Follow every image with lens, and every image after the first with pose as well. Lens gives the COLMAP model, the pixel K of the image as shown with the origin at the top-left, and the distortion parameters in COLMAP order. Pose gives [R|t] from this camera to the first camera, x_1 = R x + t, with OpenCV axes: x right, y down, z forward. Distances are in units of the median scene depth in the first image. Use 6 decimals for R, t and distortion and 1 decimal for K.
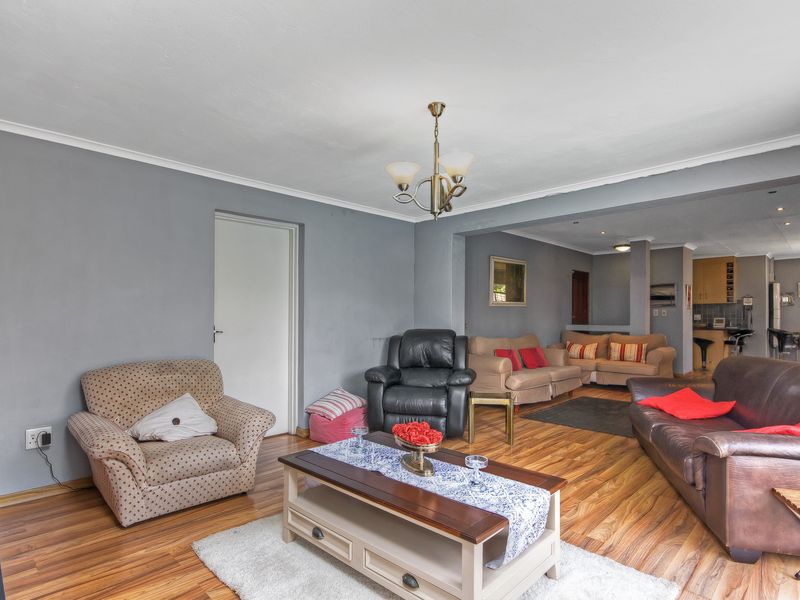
lens RADIAL K [[441.5, 0, 400.0], [0, 441.5, 300.0], [0, 0, 1]] dist [-0.003917, -0.000487]
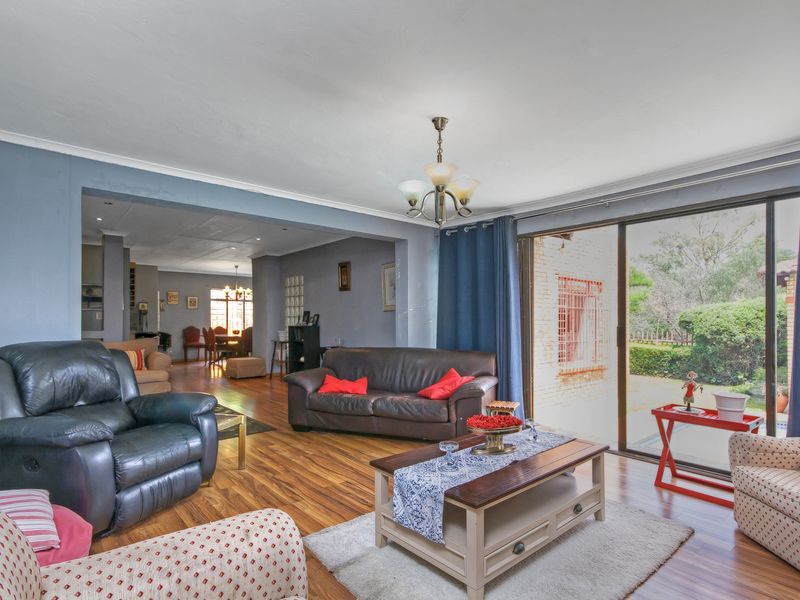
lens RADIAL K [[448.4, 0, 417.2], [0, 448.4, 314.8], [0, 0, 1]] dist [0.016389, -0.000077]
pose [[0.059726, 0.011803, 0.998145, -0.627829], [-0.037611, 0.999247, -0.009566, 0.021374], [-0.997506, -0.036970, 0.060125, 0.625066]]
